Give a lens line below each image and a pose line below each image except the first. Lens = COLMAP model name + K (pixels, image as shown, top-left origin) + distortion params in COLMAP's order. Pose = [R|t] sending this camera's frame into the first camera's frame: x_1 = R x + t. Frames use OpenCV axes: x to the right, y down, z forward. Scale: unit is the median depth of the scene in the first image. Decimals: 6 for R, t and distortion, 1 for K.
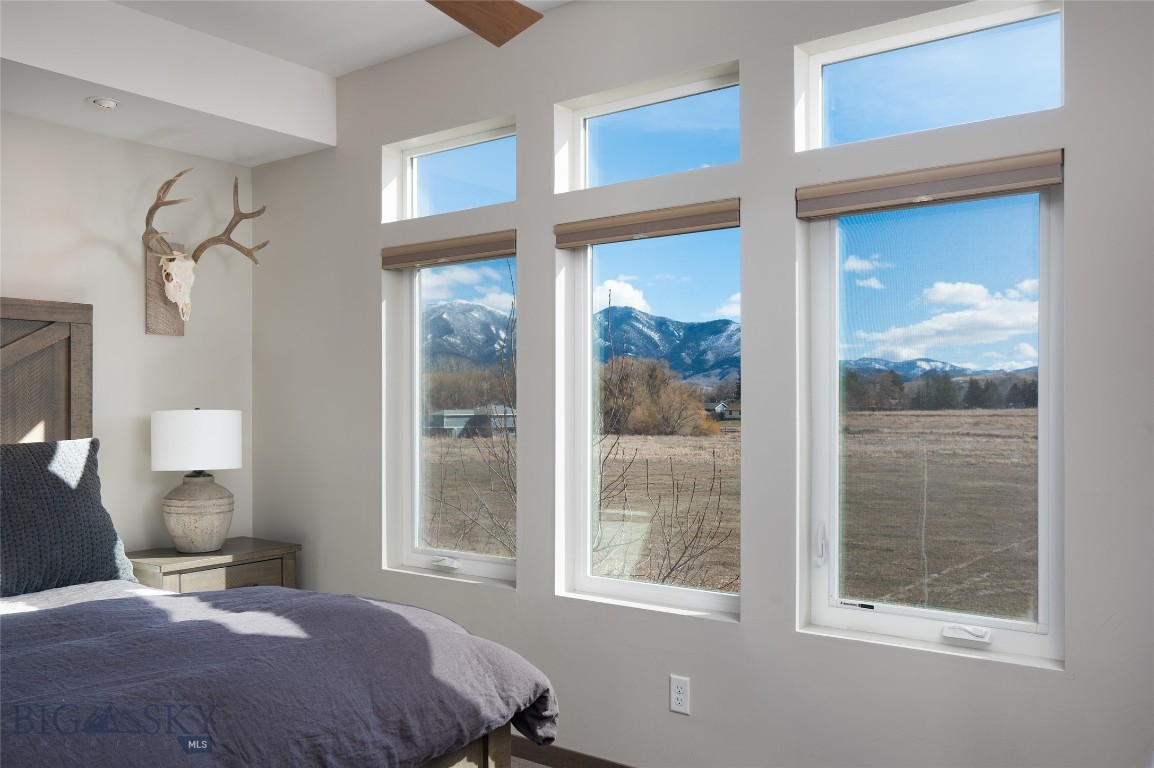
lens RADIAL K [[932.8, 0, 576.2], [0, 932.8, 394.3], [0, 0, 1]] dist [-0.005947, -0.003330]
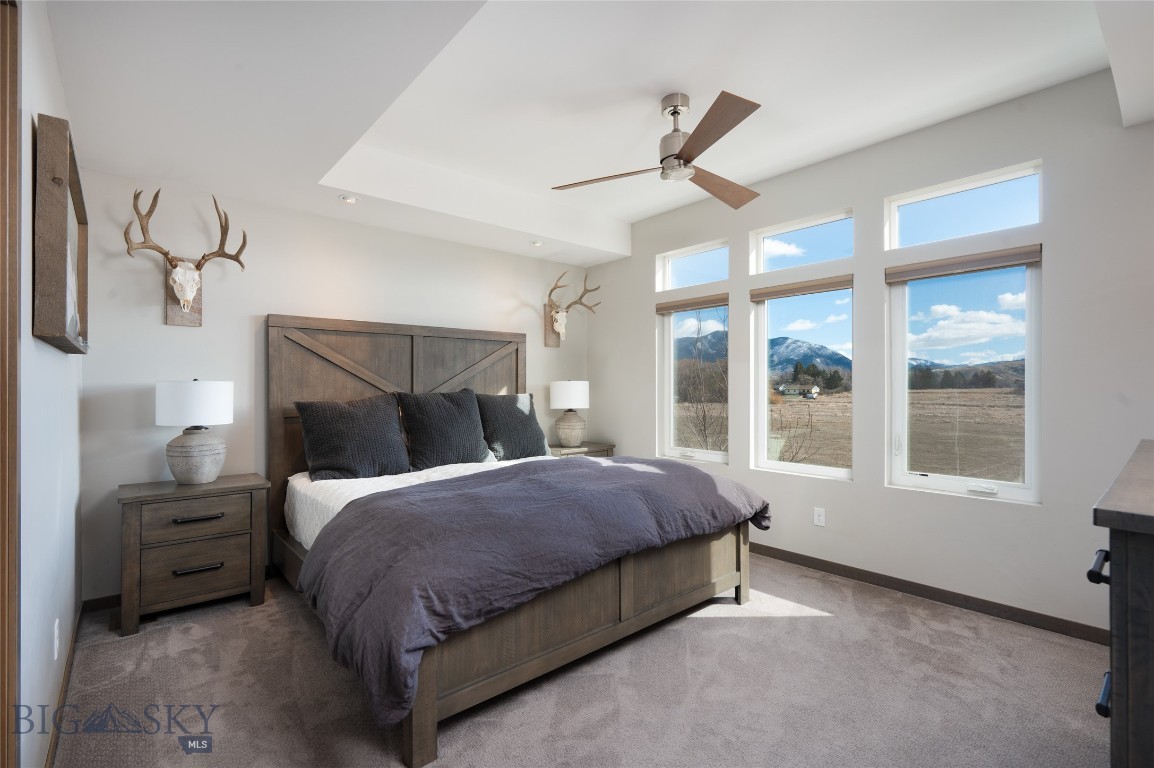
lens RADIAL K [[523.3, 0, 577.0], [0, 523.3, 384.0], [0, 0, 1]] dist [-0.000590, 0.000297]
pose [[0.979025, -0.001243, -0.203735, -0.146006], [0.002097, 0.999990, 0.003974, 0.019011], [0.203729, -0.004318, 0.979018, -0.196657]]
